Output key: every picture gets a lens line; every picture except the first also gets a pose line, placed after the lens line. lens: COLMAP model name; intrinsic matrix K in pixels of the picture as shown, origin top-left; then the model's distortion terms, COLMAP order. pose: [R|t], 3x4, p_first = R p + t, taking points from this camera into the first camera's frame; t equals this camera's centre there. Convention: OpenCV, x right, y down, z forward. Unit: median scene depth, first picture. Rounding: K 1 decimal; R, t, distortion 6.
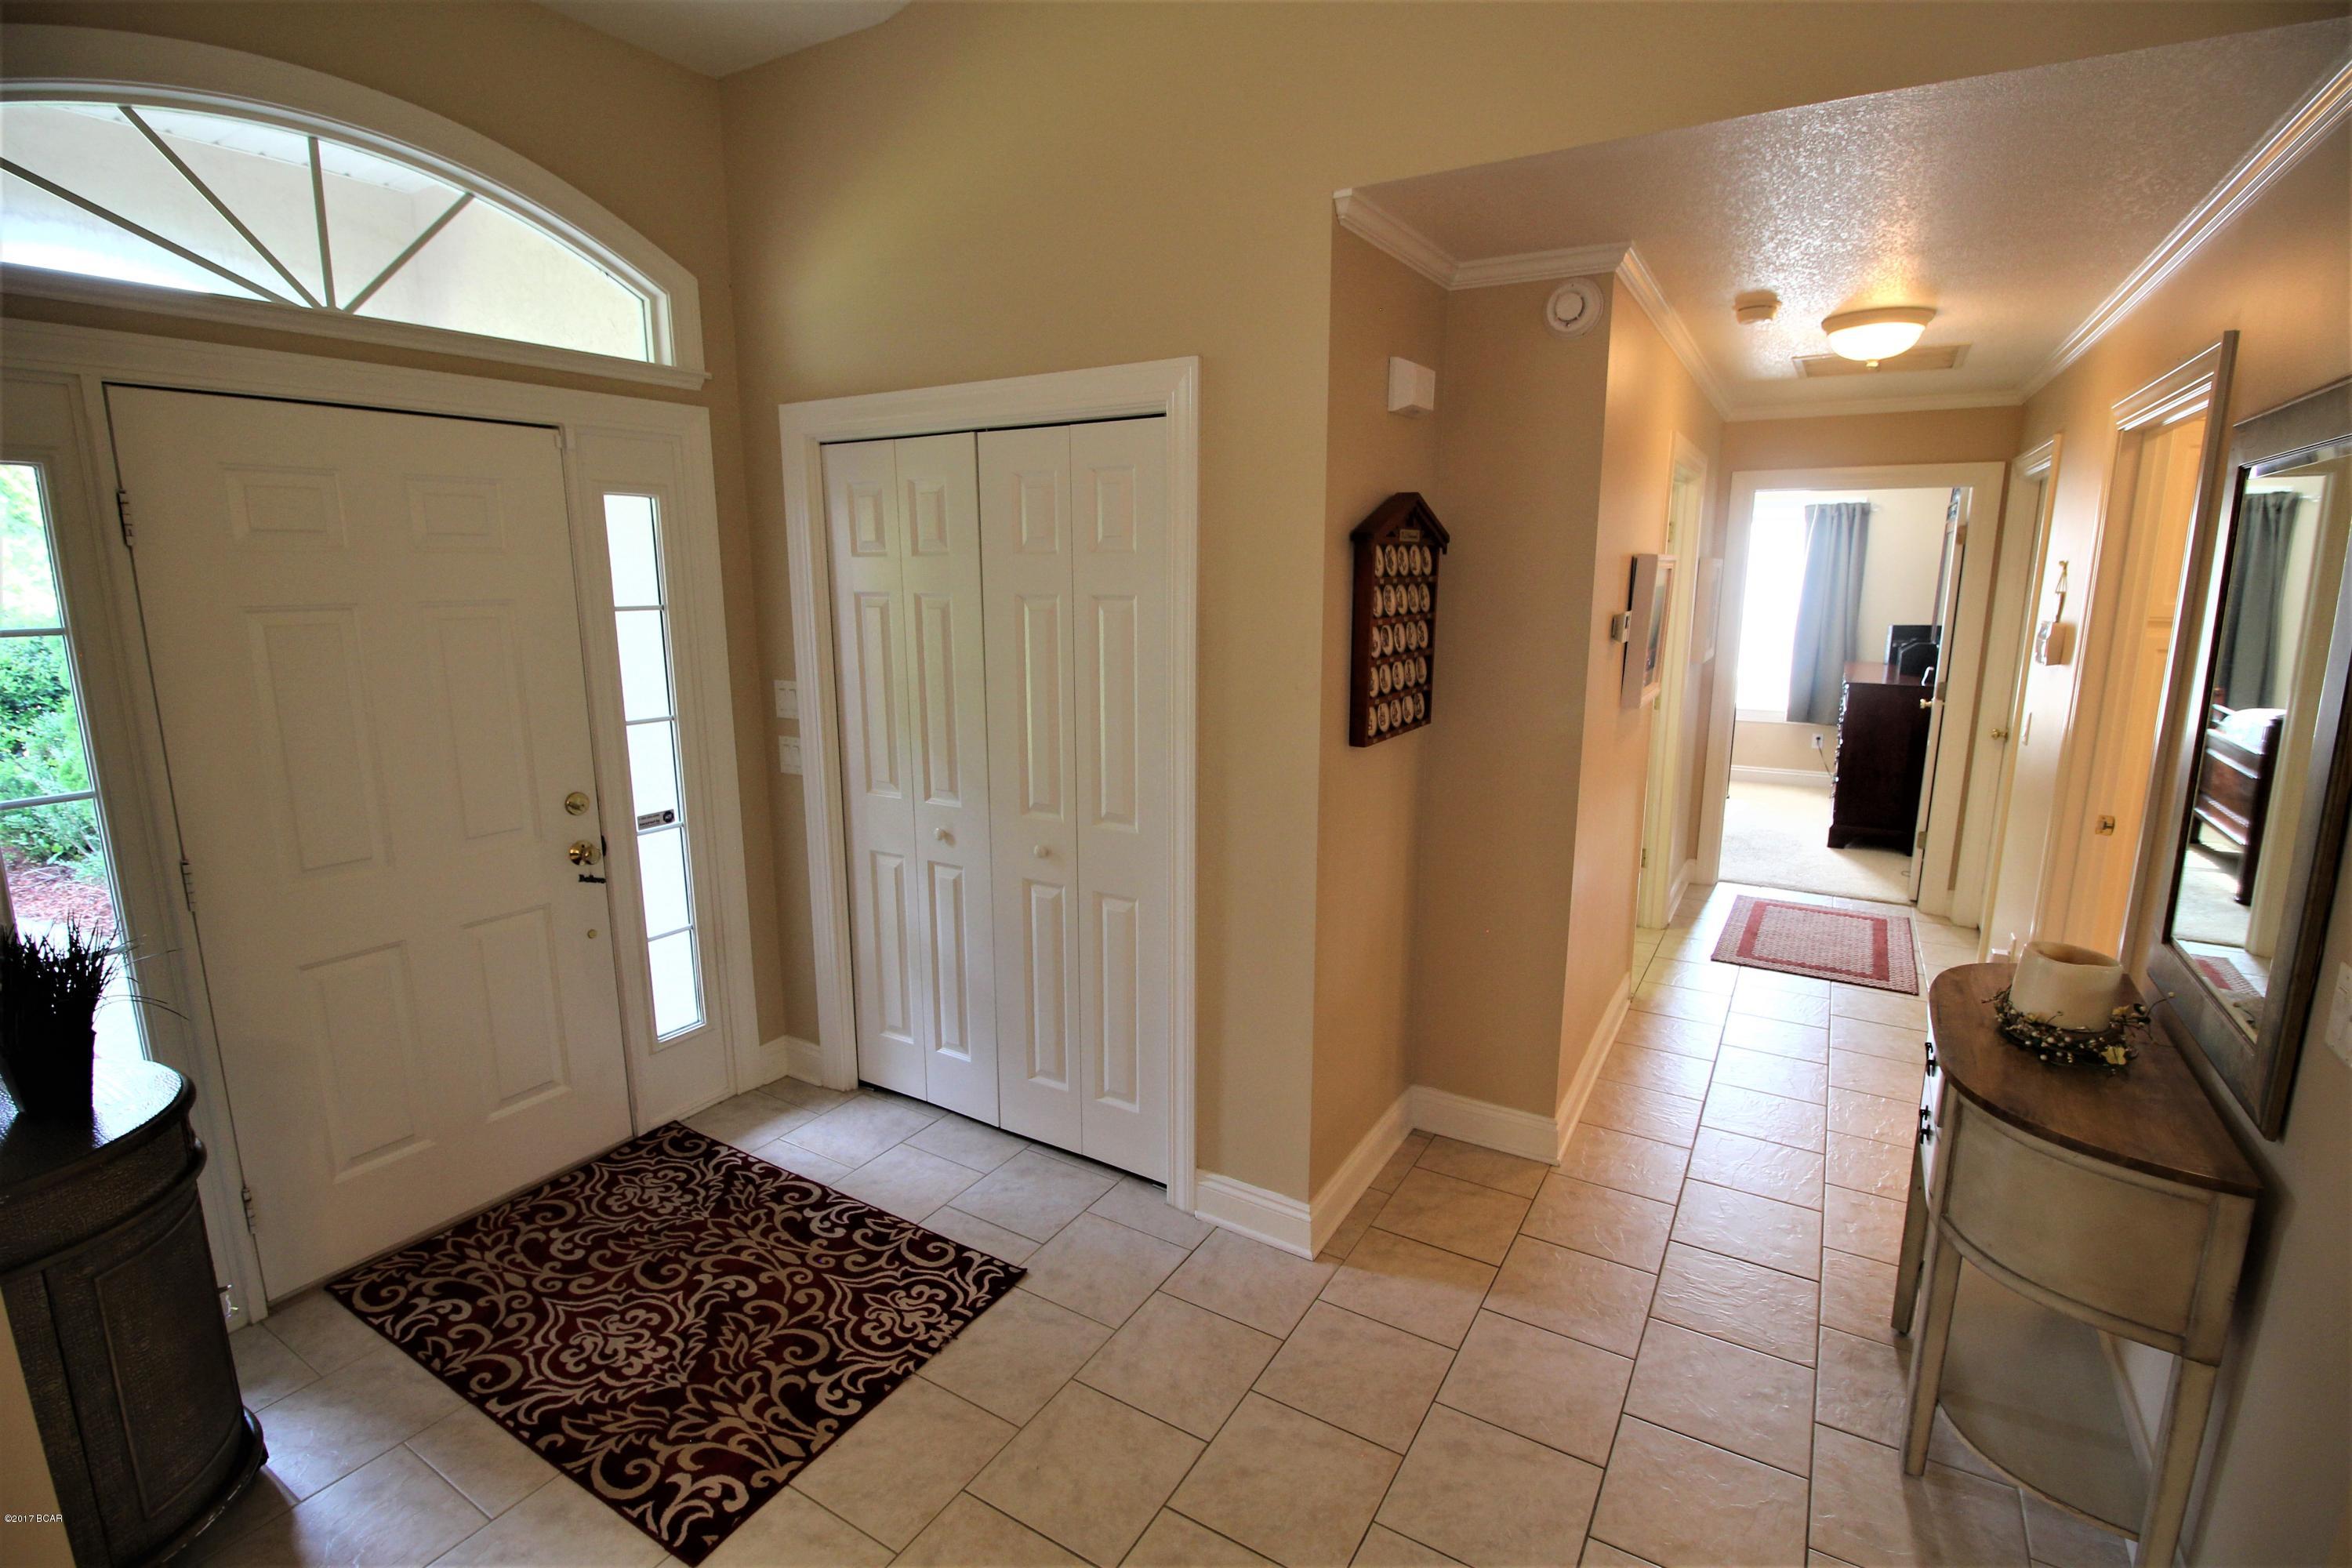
lens RADIAL K [[1087.7, 0, 1166.5], [0, 1087.7, 777.7], [0, 0, 1]] dist [-0.000546, -0.012801]
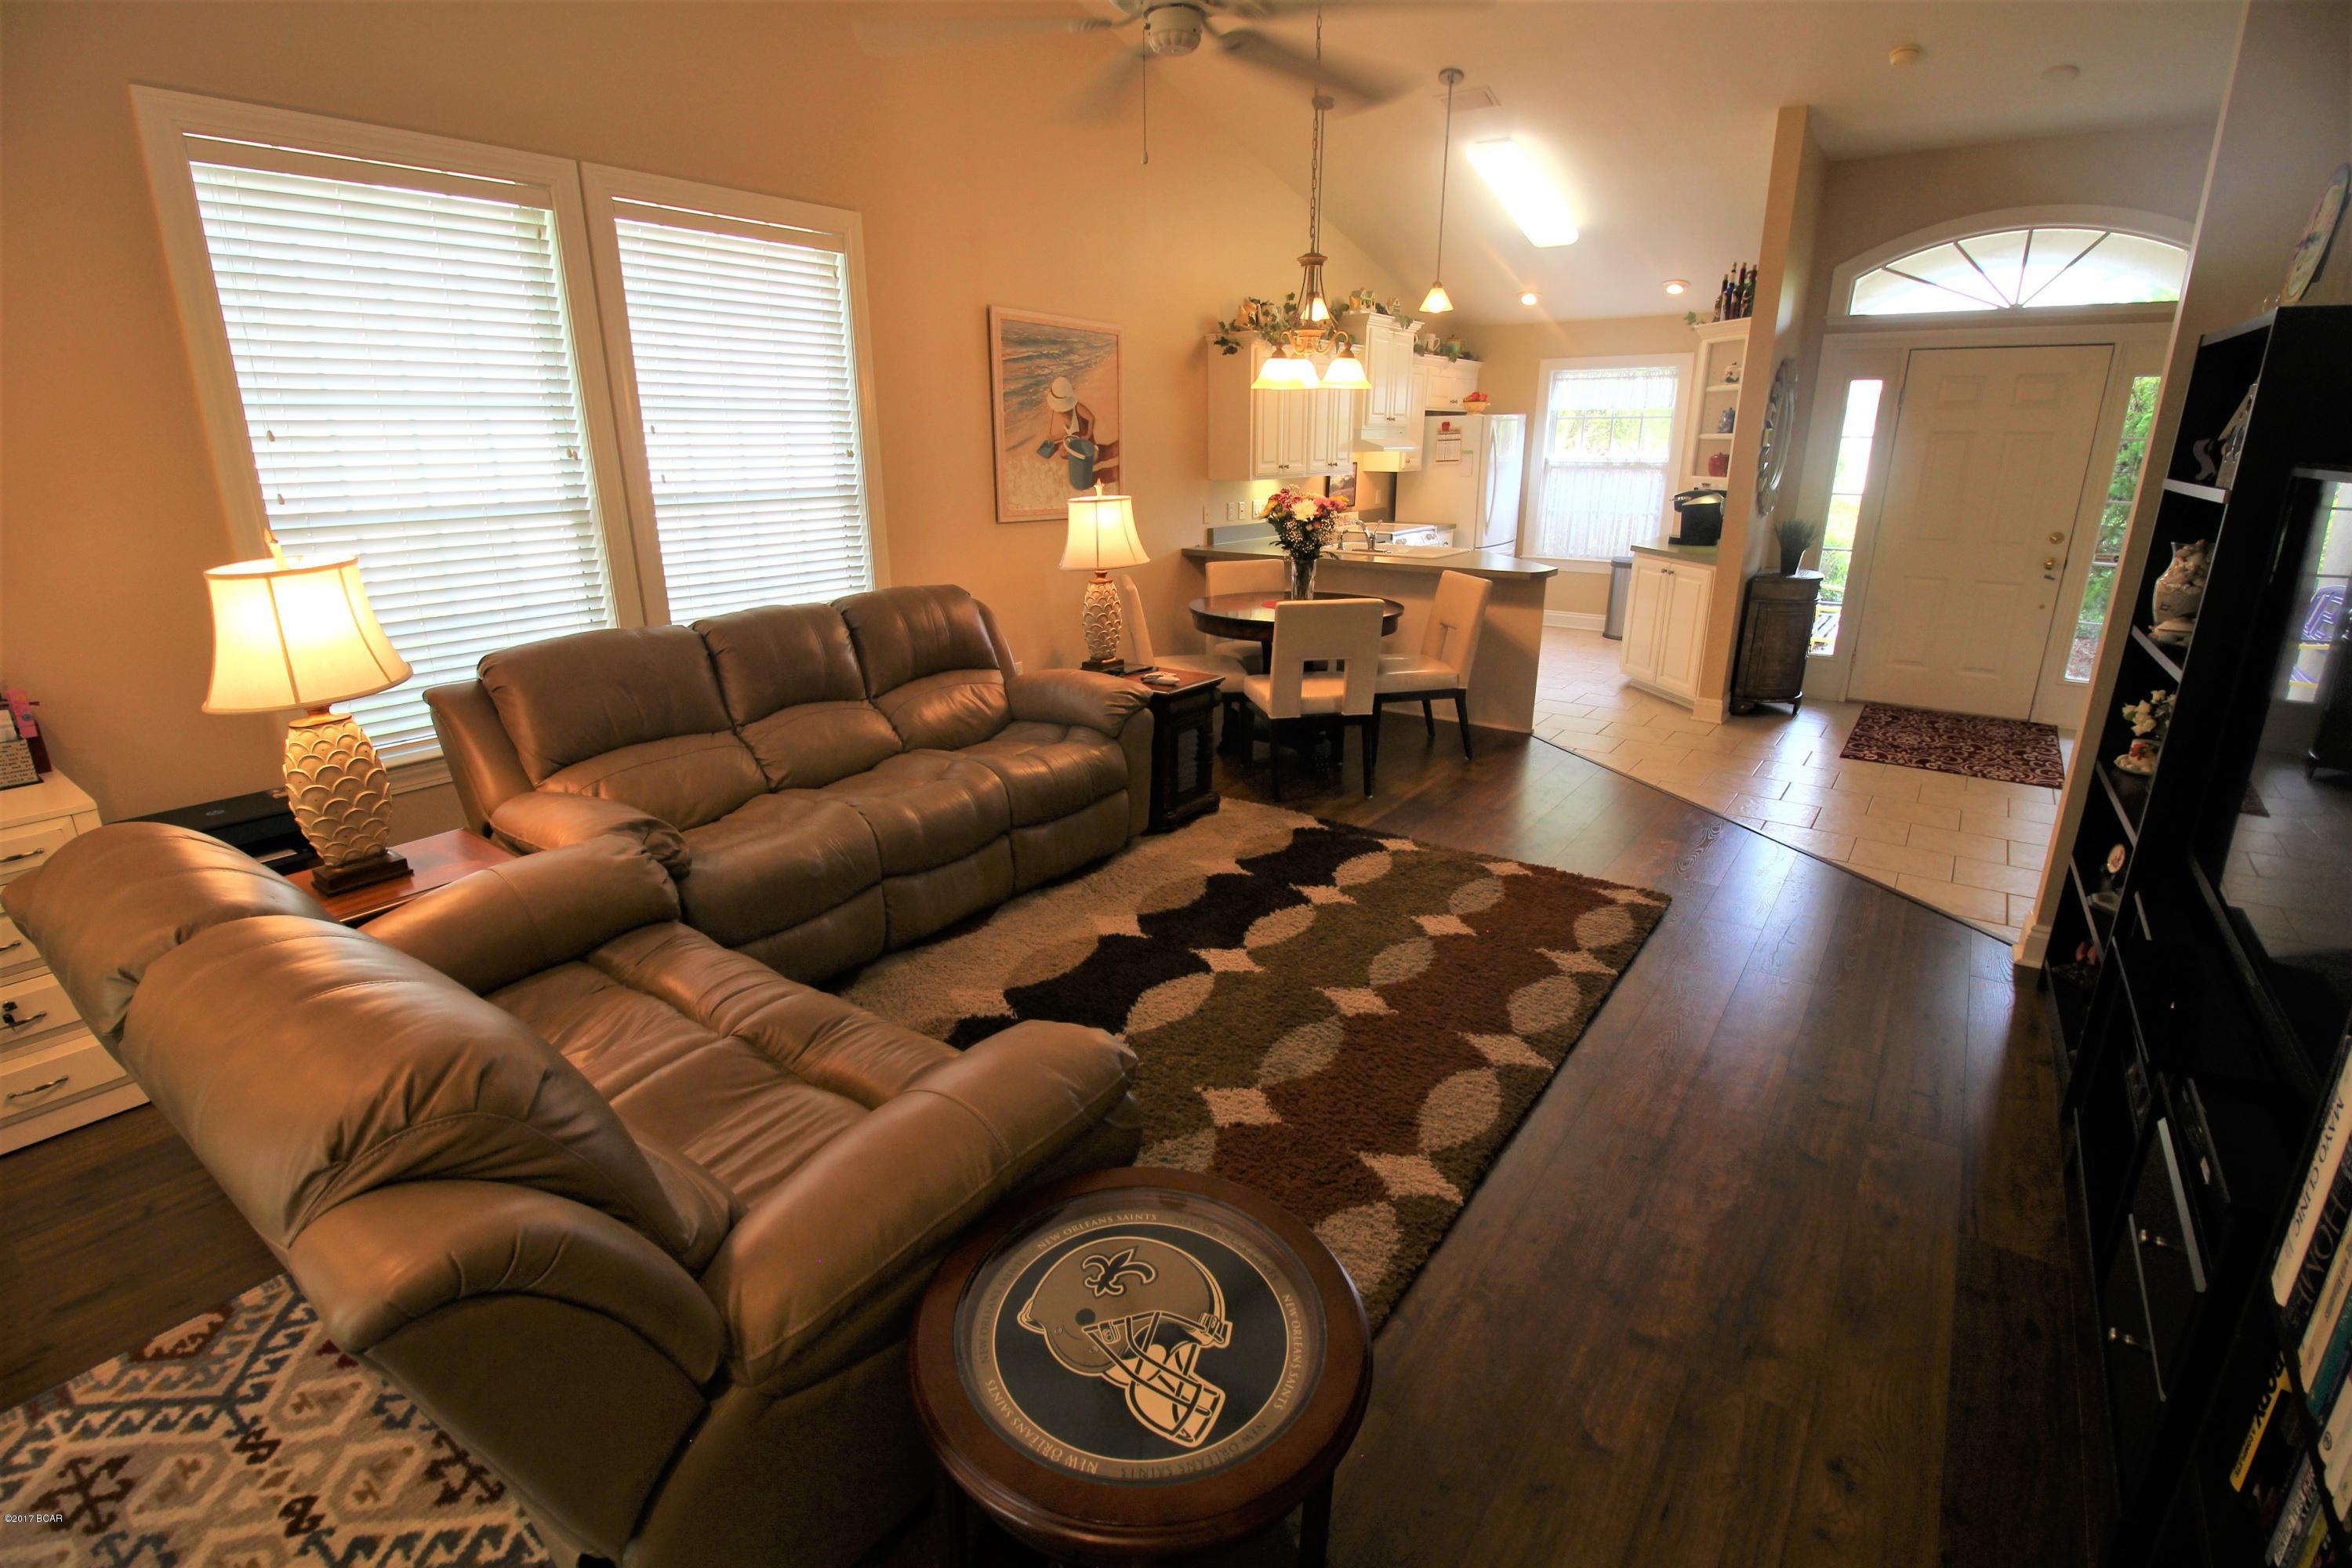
lens RADIAL K [[1087.7, 0, 1166.5], [0, 1087.7, 777.7], [0, 0, 1]] dist [-0.000546, -0.012801]
pose [[-0.086689, 0.303327, -0.948935, 1.583973], [-0.183939, 0.931271, 0.314484, 0.108533], [0.979107, 0.201809, -0.024937, -0.454205]]
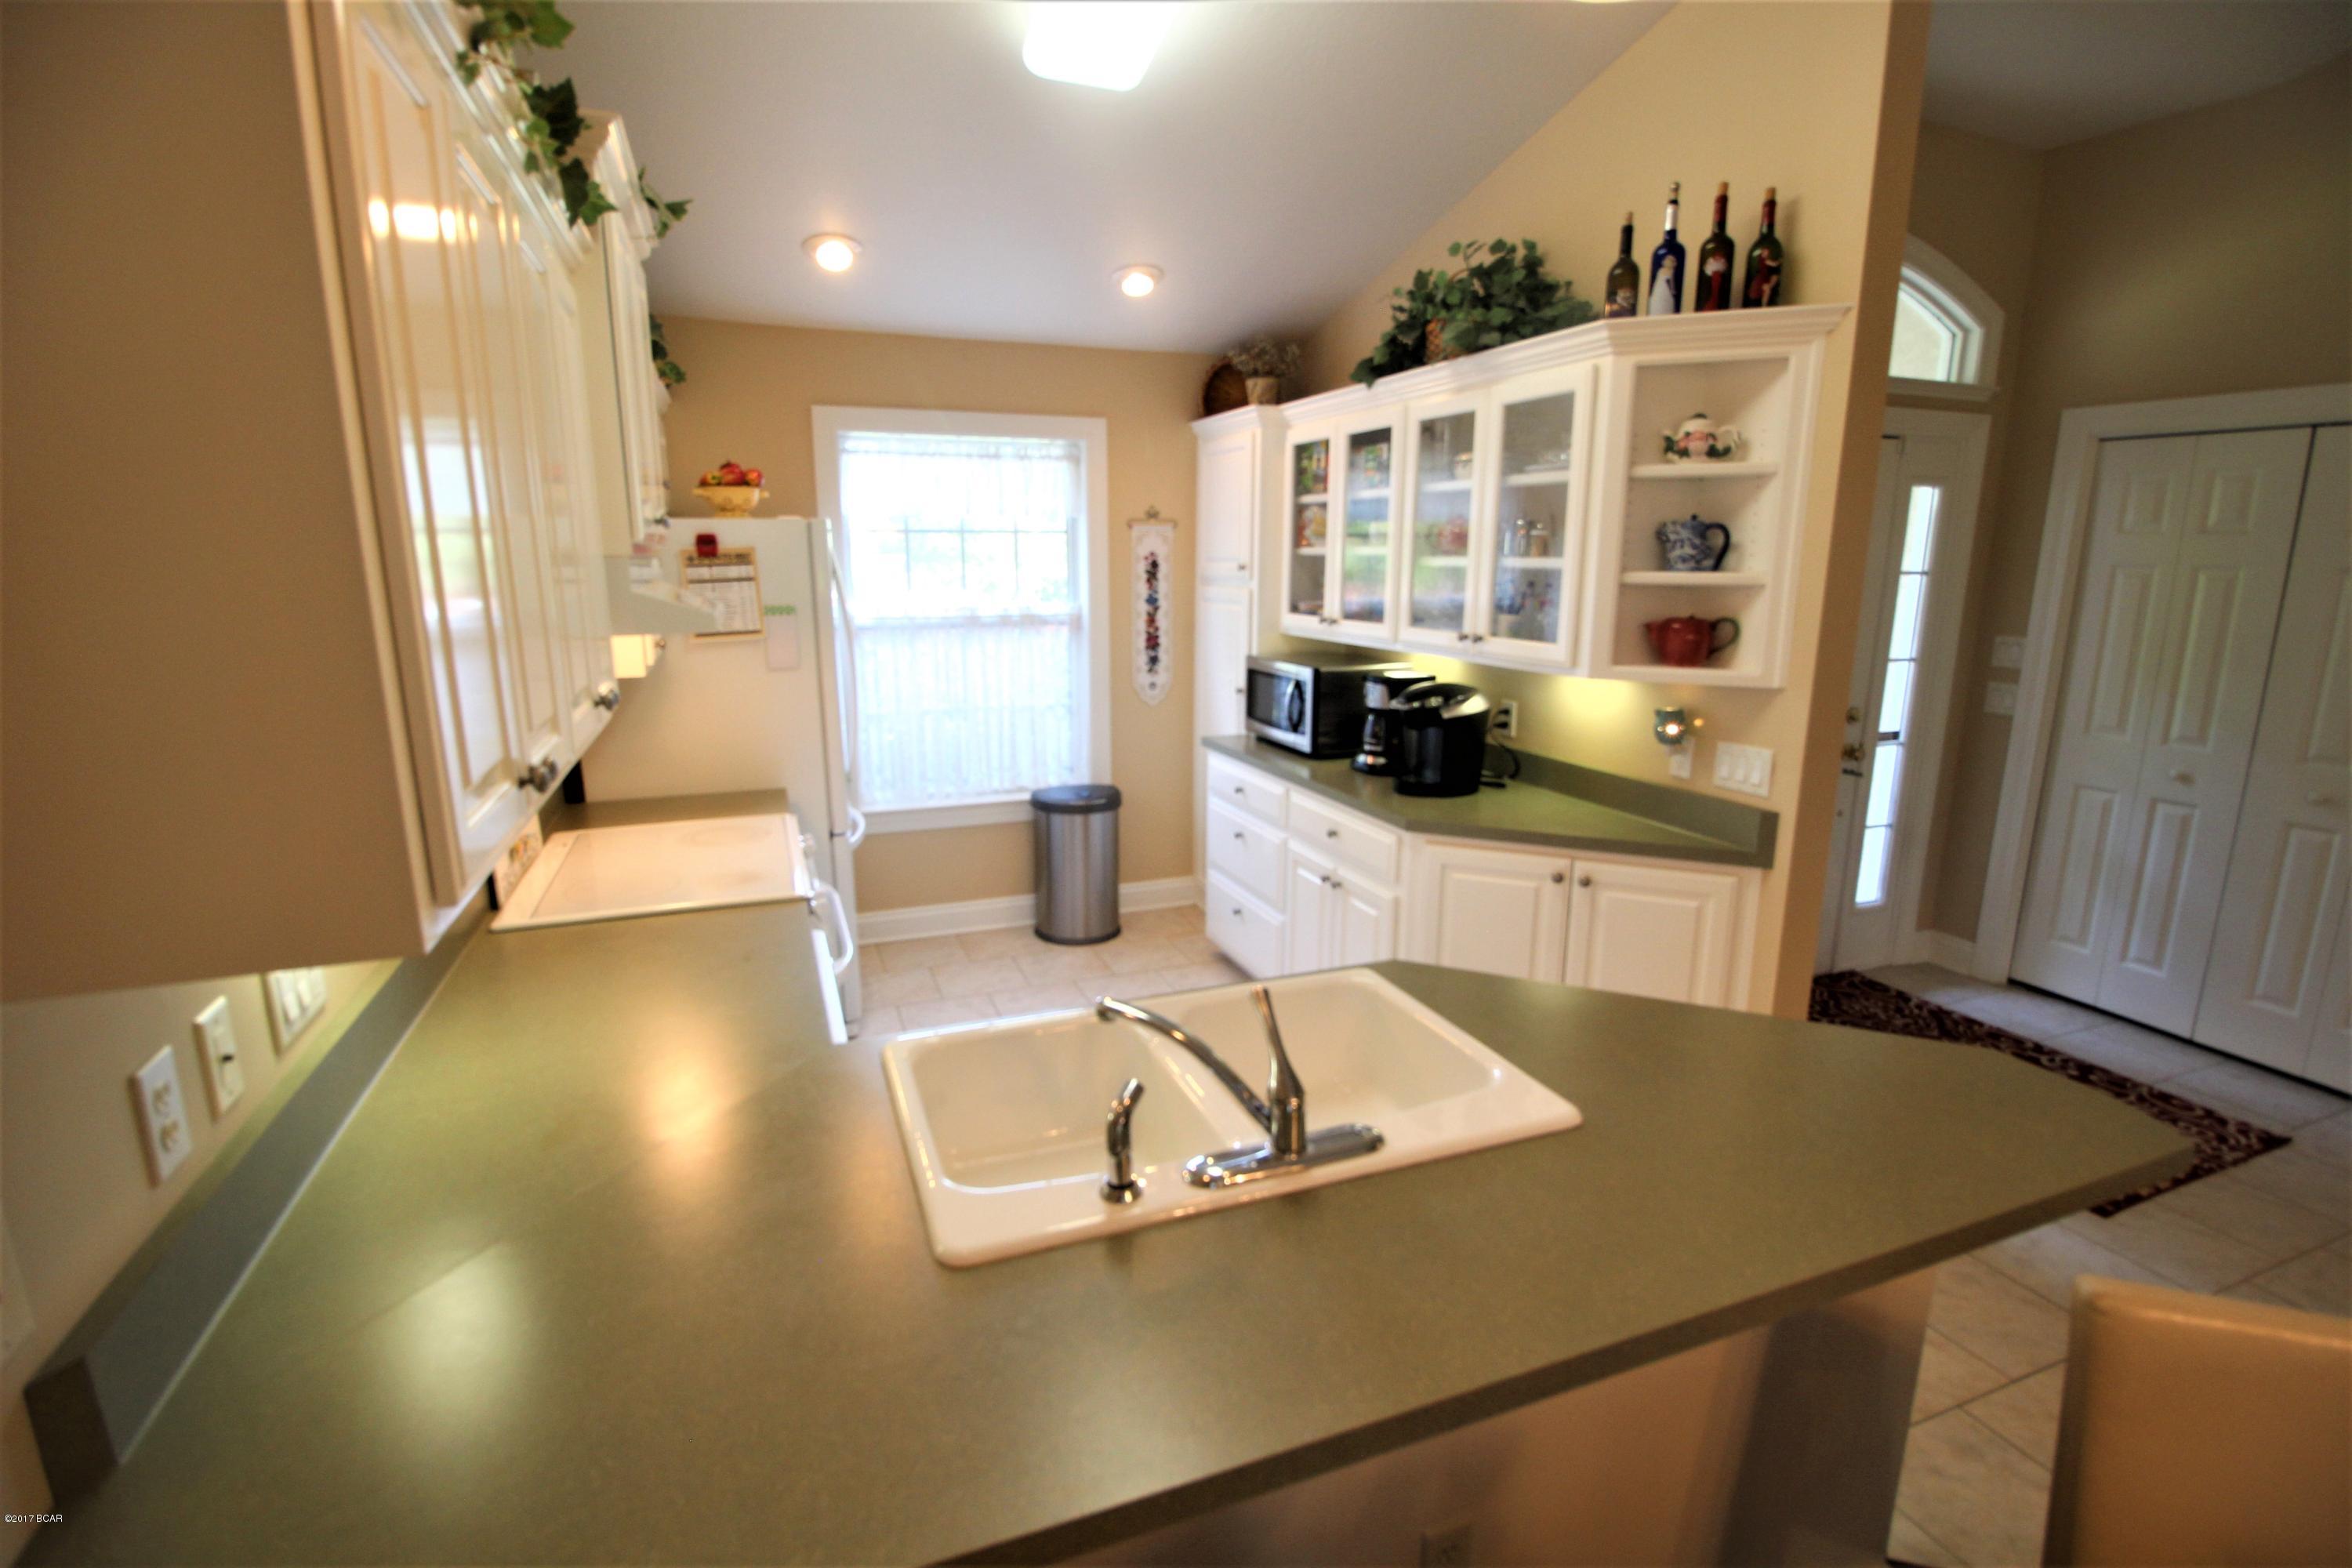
lens RADIAL K [[1087.7, 0, 1166.5], [0, 1087.7, 777.7], [0, 0, 1]] dist [-0.000546, -0.012801]
pose [[0.797173, 0.130091, -0.589569, -0.408346], [-0.120184, 0.991160, 0.056201, 0.124587], [0.591669, 0.026055, 0.805760, -0.584201]]
